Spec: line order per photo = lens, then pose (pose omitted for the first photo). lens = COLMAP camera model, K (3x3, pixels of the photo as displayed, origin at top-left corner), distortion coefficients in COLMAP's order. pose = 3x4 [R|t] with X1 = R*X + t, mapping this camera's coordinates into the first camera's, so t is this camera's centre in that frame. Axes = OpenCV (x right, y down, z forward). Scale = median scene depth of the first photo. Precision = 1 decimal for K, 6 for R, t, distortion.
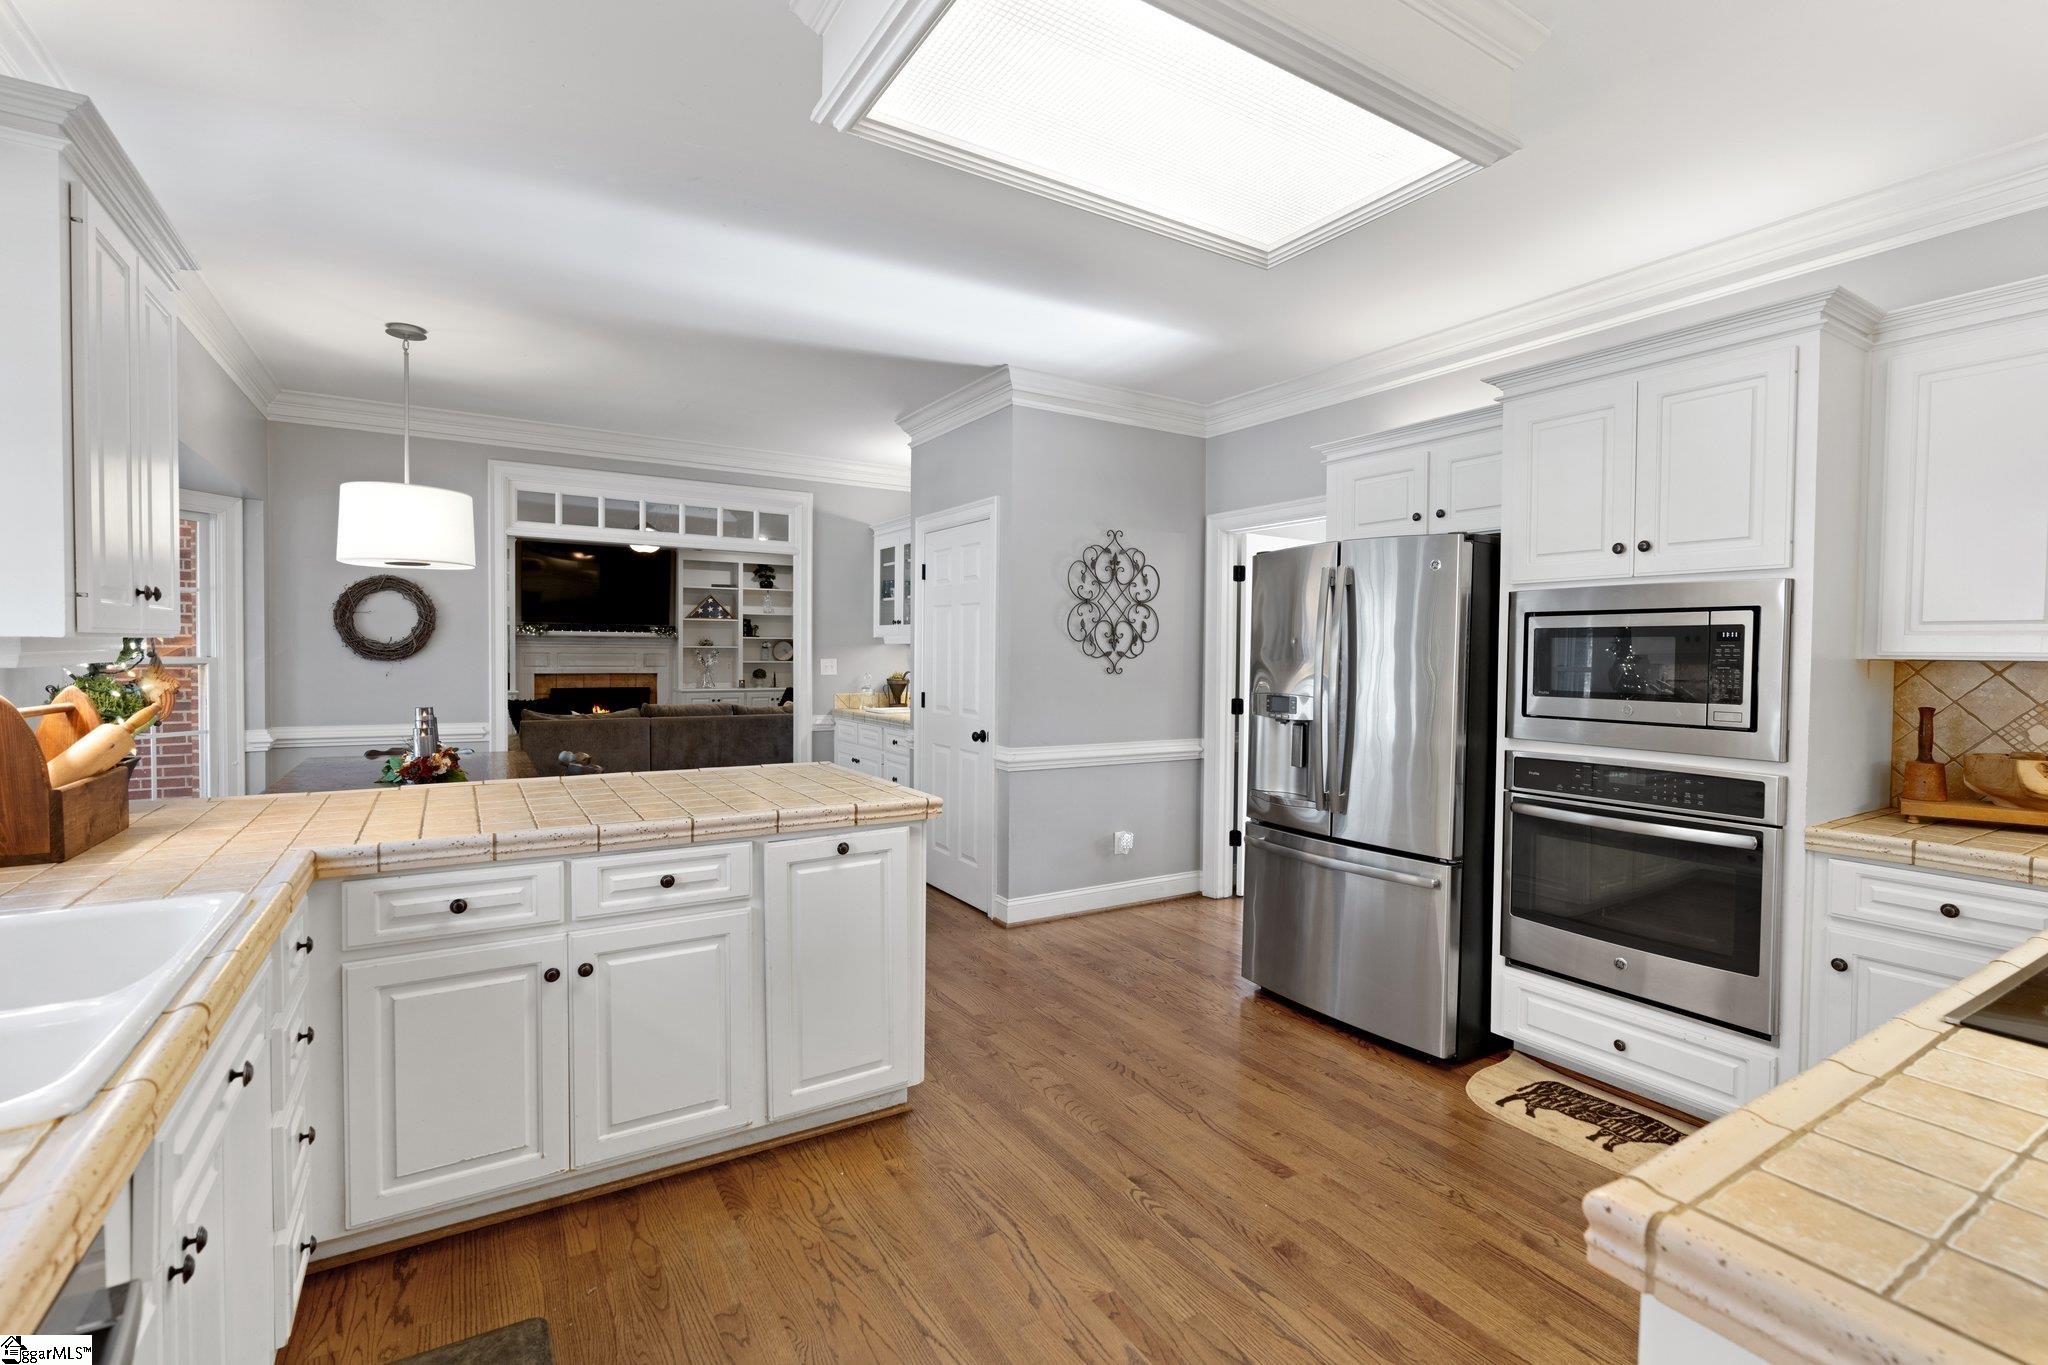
lens RADIAL K [[930.8, 0, 1029.4], [0, 930.8, 678.0], [0, 0, 1]] dist [-0.003002, 0.000954]
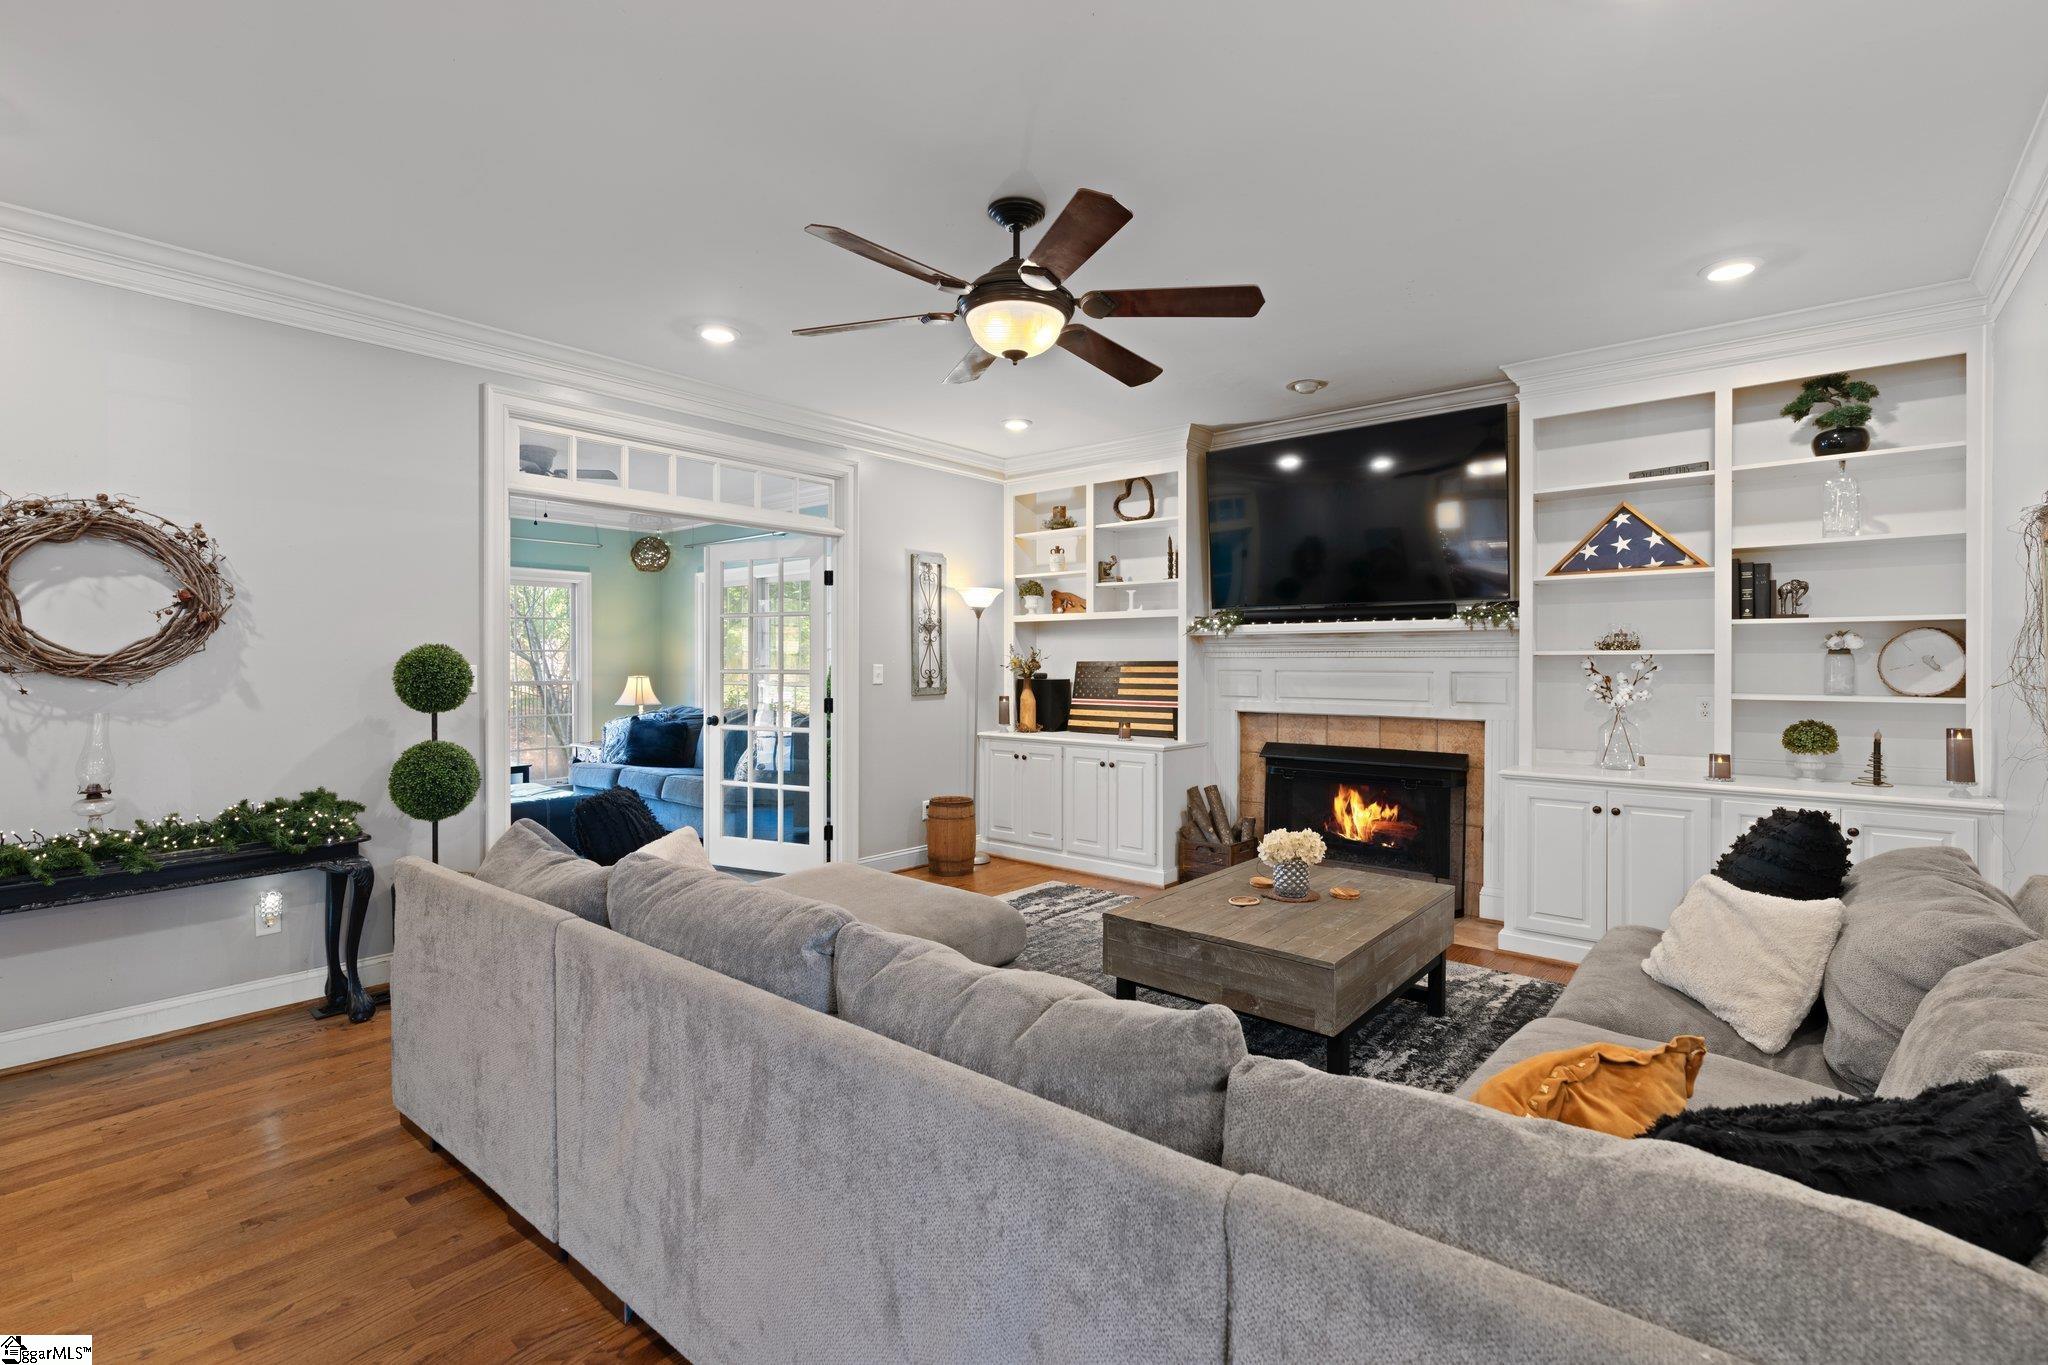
lens RADIAL K [[930.8, 0, 1029.9], [0, 930.8, 662.5], [0, 0, 1]] dist [-0.003002, 0.000954]
pose [[0.307086, -0.010405, -0.951625, -0.082478], [-0.025152, 0.999502, -0.019045, -0.018036], [0.951349, 0.029784, 0.306671, 0.708479]]
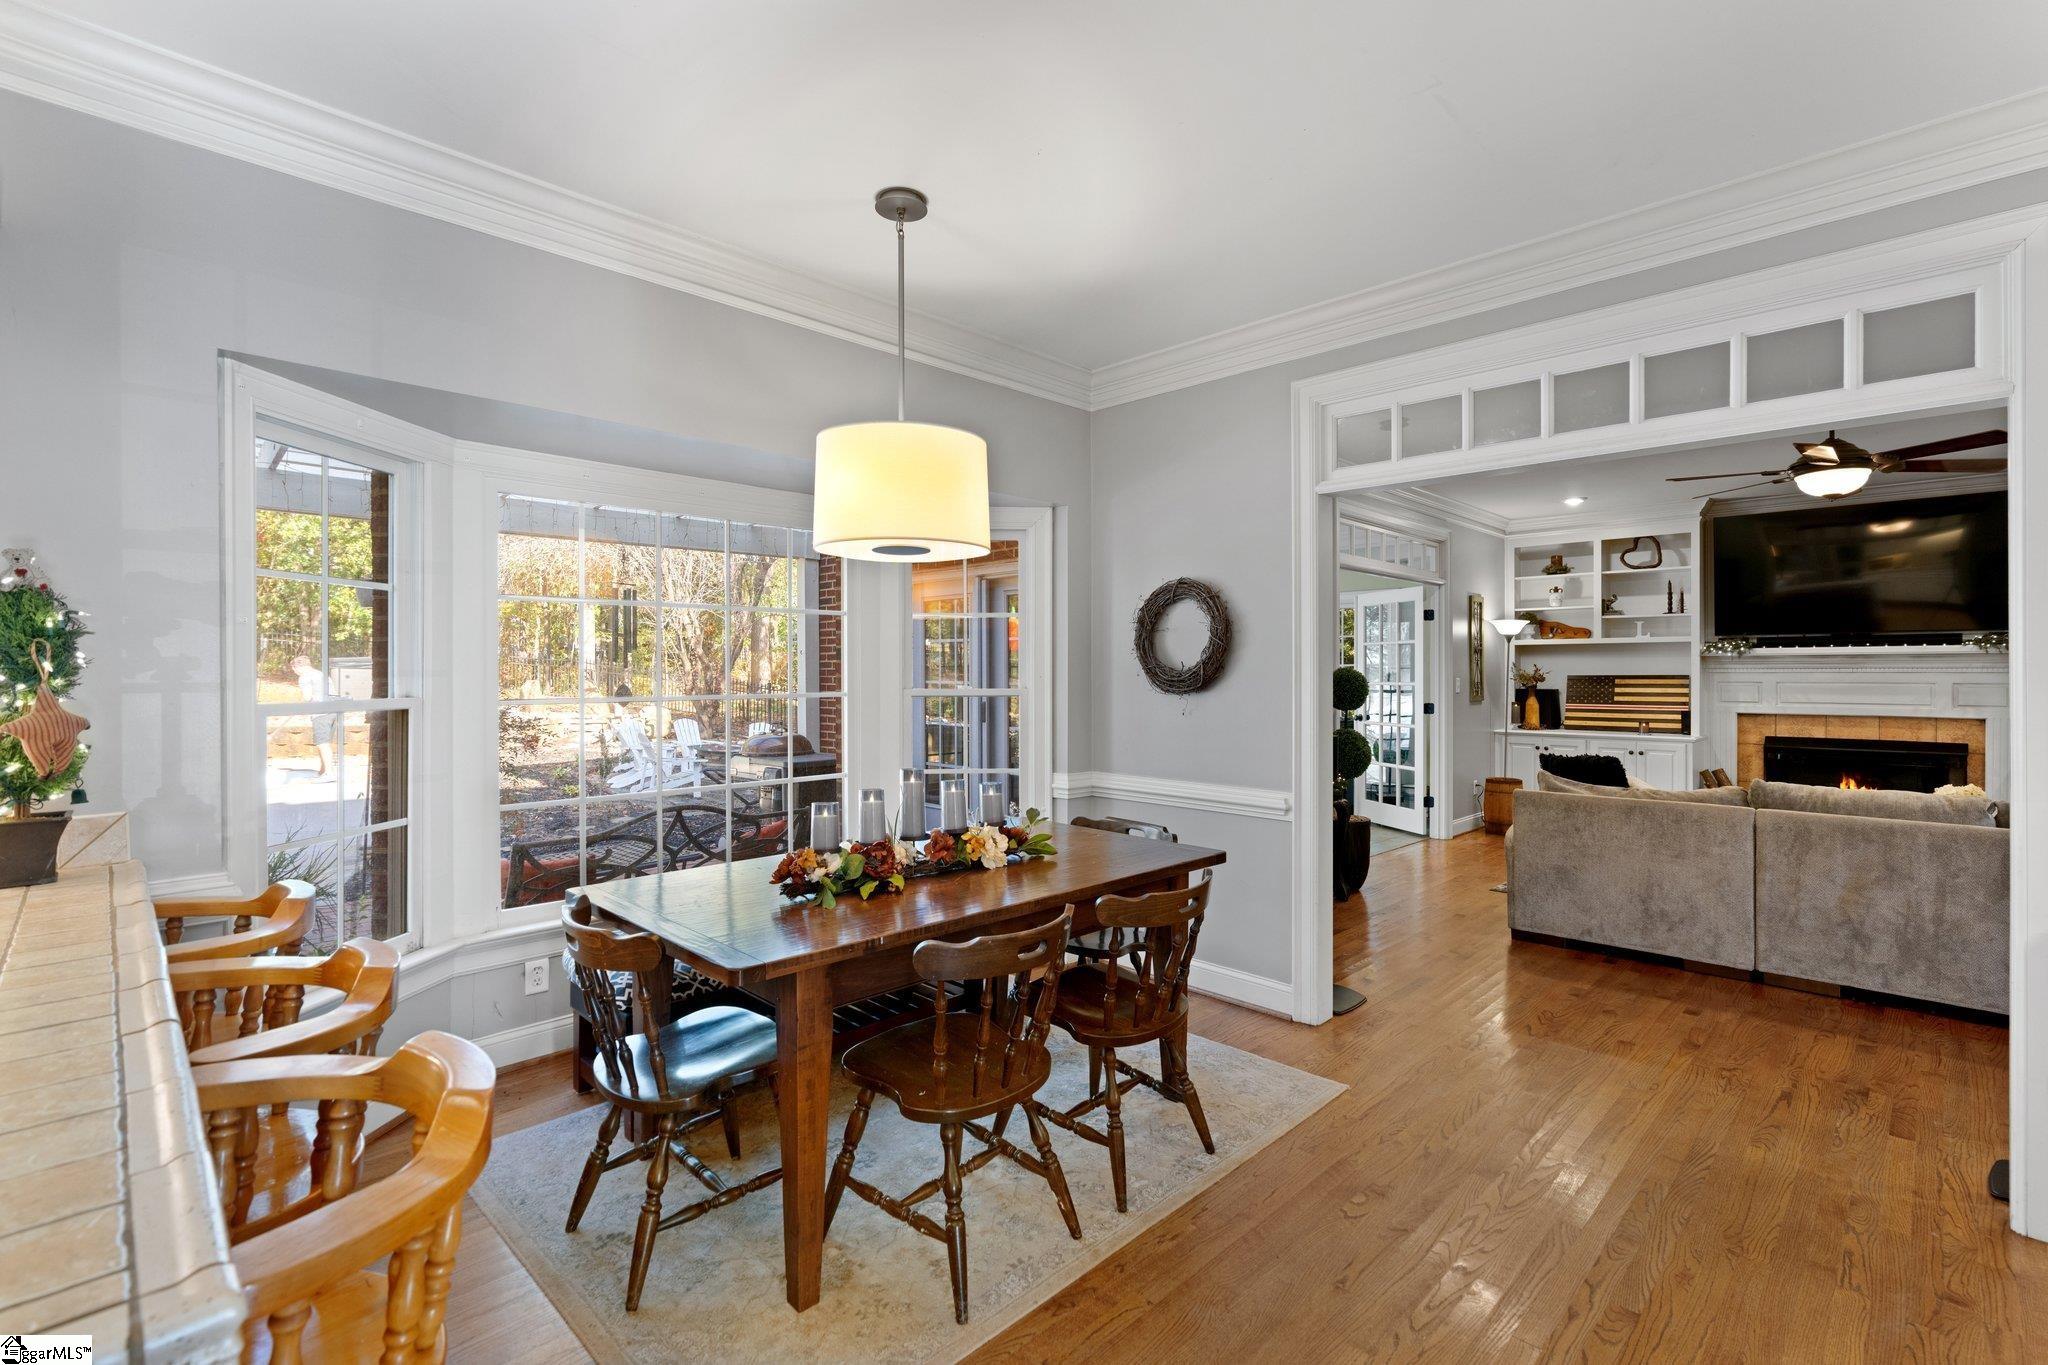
lens RADIAL K [[930.8, 0, 1029.4], [0, 930.8, 676.3], [0, 0, 1]] dist [-0.003002, 0.000954]
pose [[0.231479, -0.008236, -0.972805, -0.000723], [-0.023824, 0.999616, -0.014132, -0.009297], [0.972548, 0.026447, 0.231194, 0.337771]]
